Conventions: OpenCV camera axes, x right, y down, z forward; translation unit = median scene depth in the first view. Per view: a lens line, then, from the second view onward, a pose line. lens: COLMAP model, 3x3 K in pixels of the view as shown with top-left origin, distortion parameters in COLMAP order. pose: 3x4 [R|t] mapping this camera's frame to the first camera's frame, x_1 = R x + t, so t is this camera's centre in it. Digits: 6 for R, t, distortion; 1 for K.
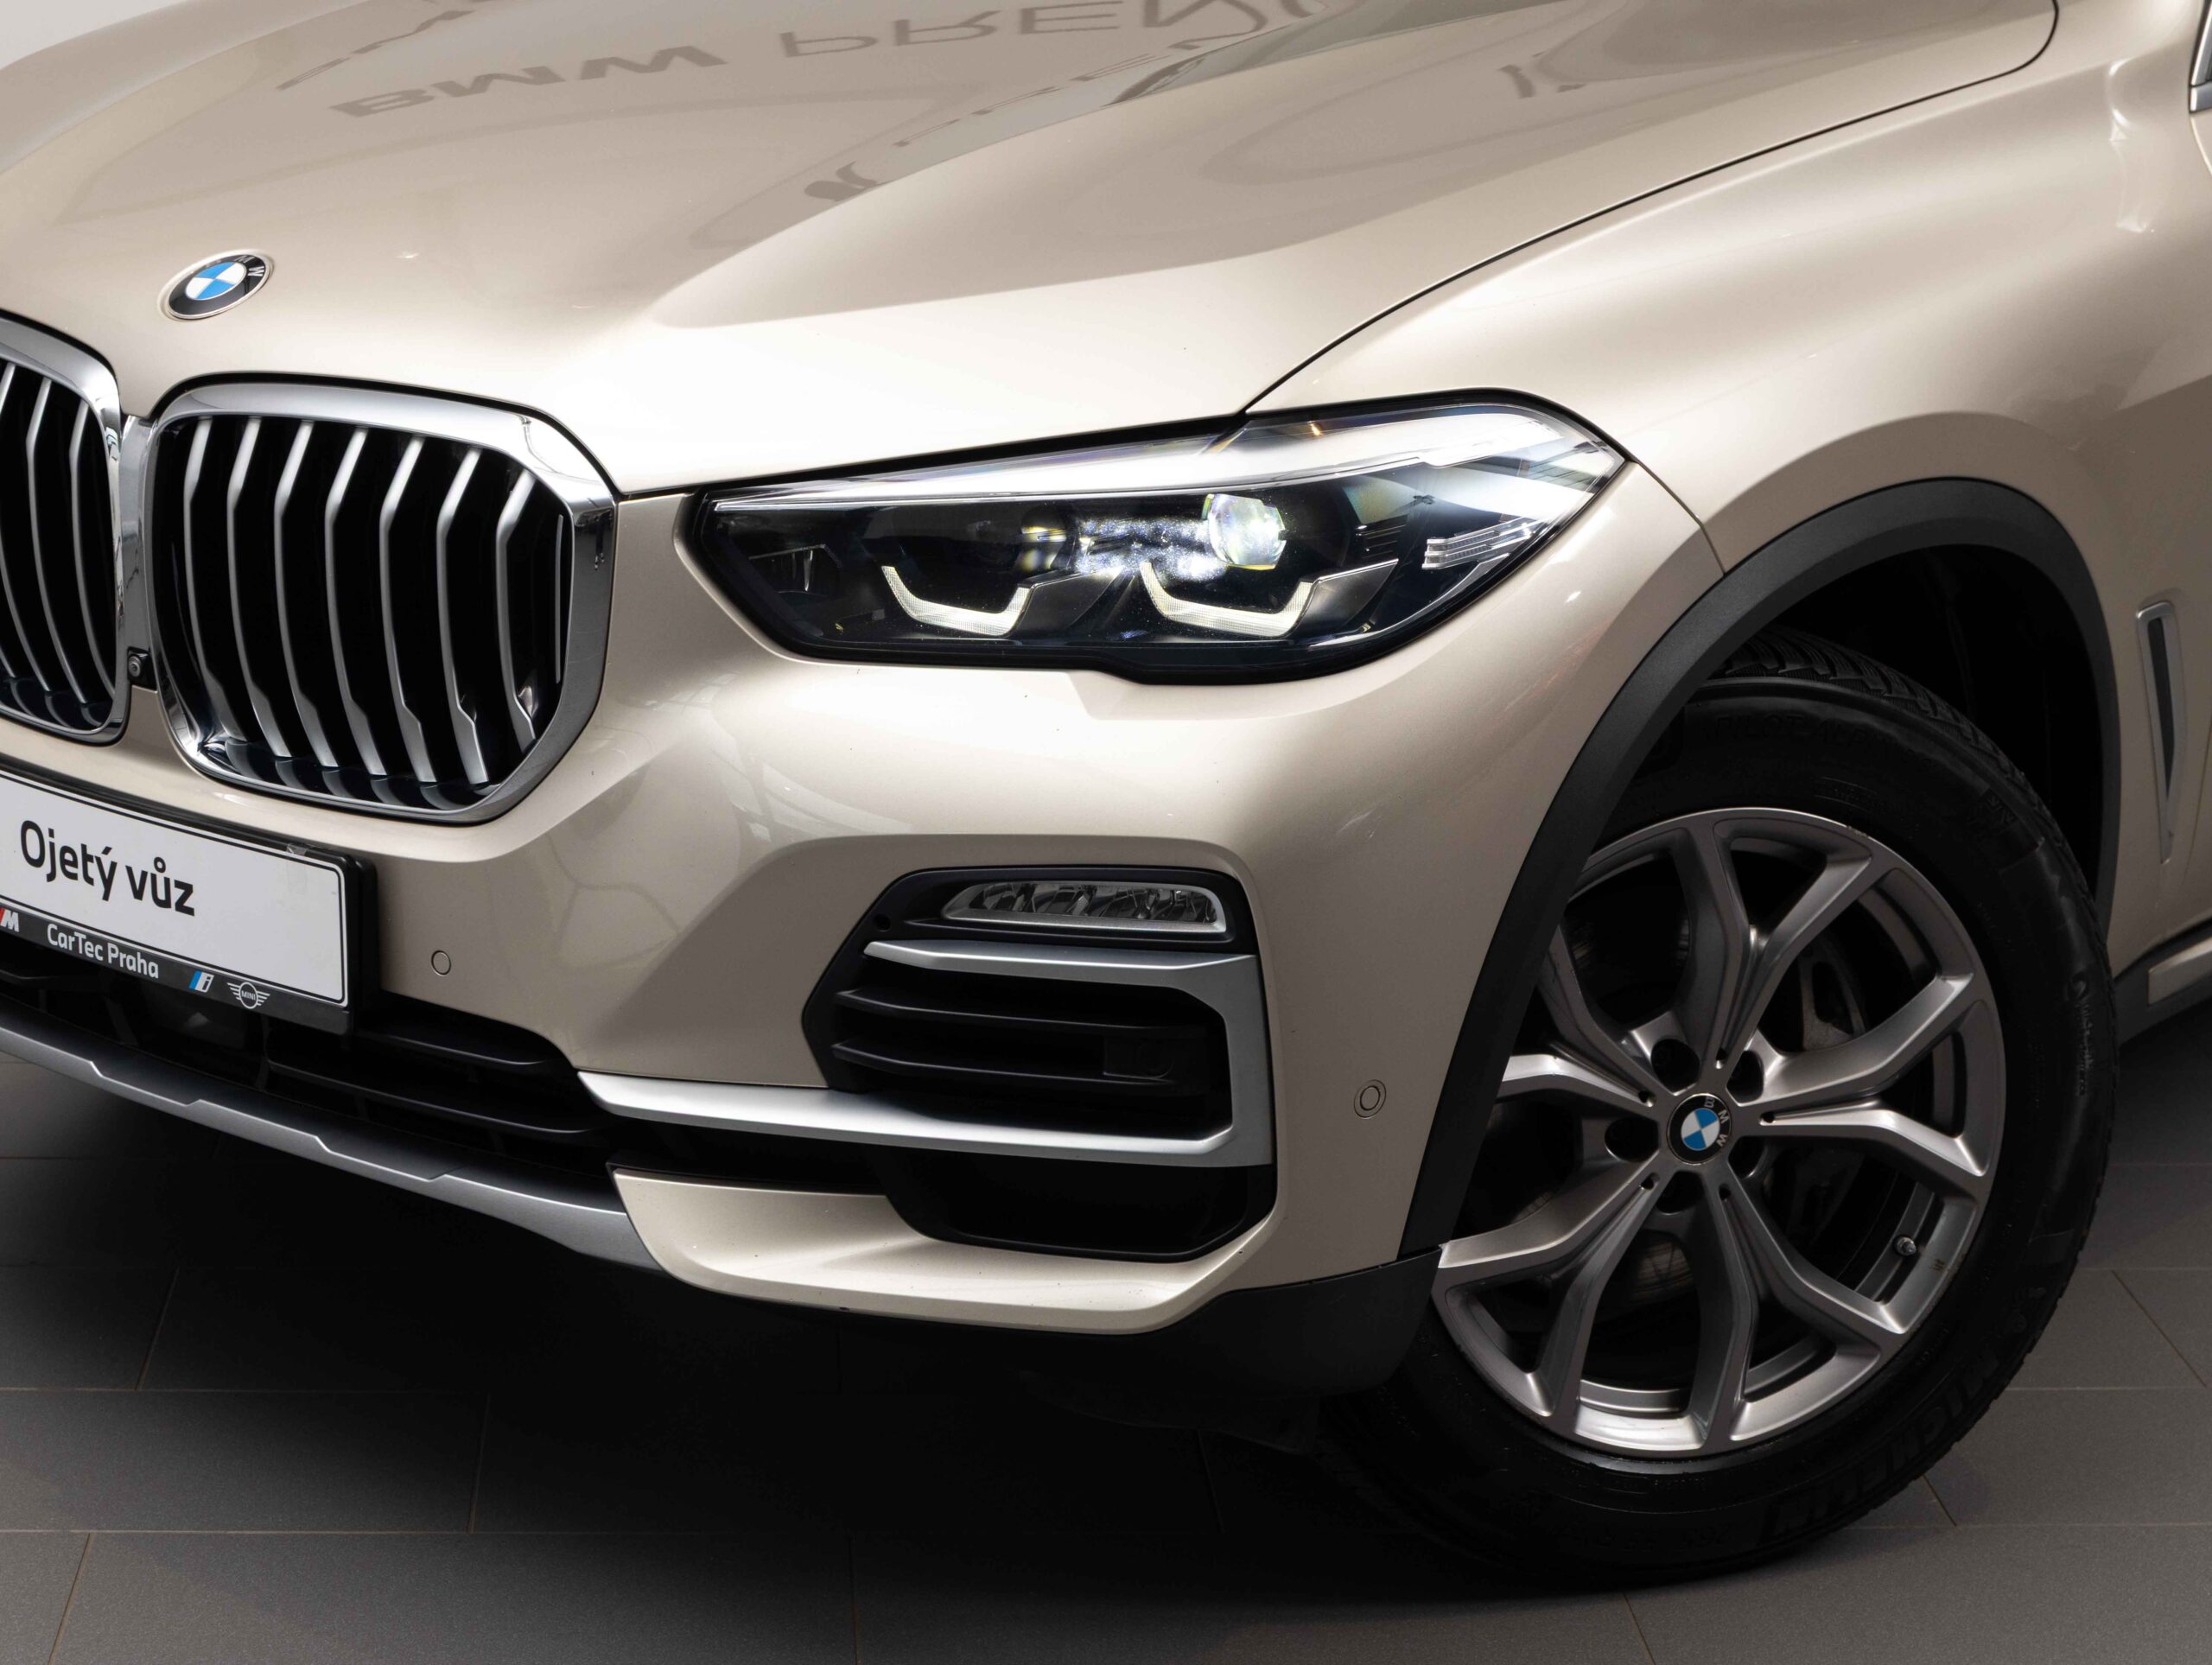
lens RADIAL K [[5242.3, 0, 1106.0], [0, 5242.3, 832.5], [0, 0, 1]] dist [0.367014, -17.610043]
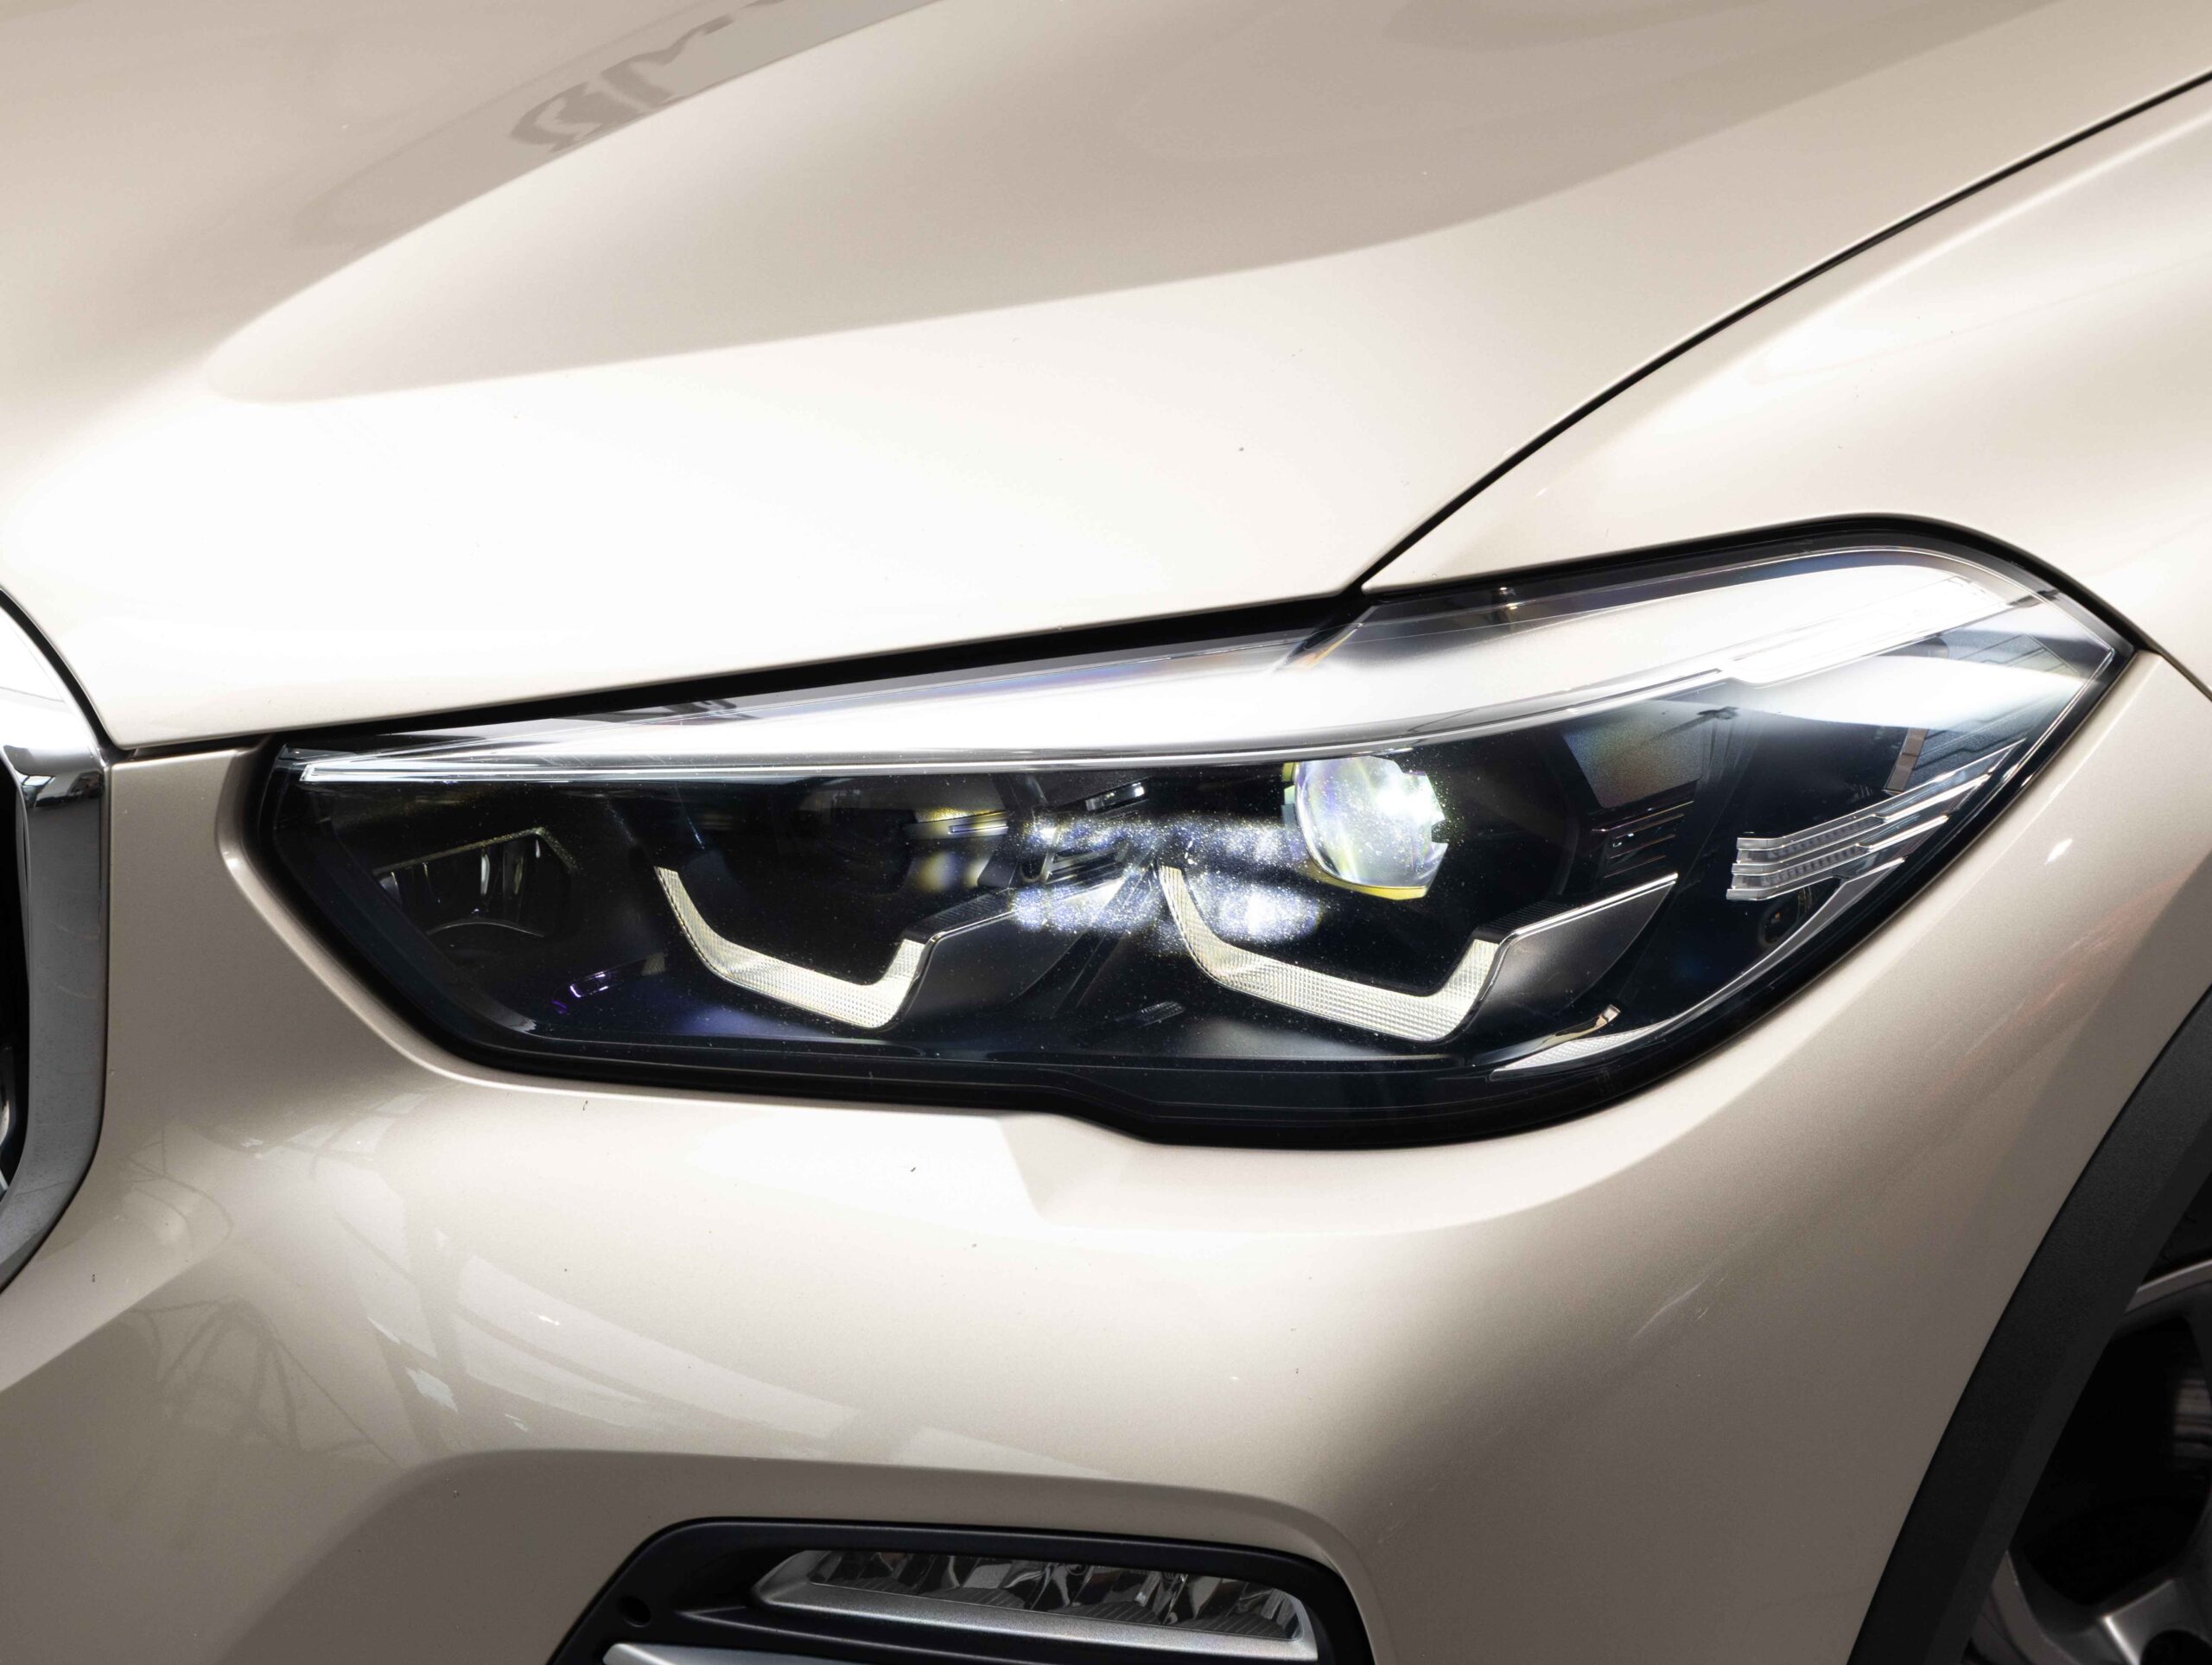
lens RADIAL K [[4736.1, 0, 1106.0], [0, 4736.1, 832.5], [0, 0, 1]] dist [-0.026745, 0.367286]
pose [[0.997854, -0.001267, -0.065467, 0.031045], [0.004622, 0.998682, 0.051112, -0.078471], [0.065316, -0.051305, 0.996545, 0.552250]]
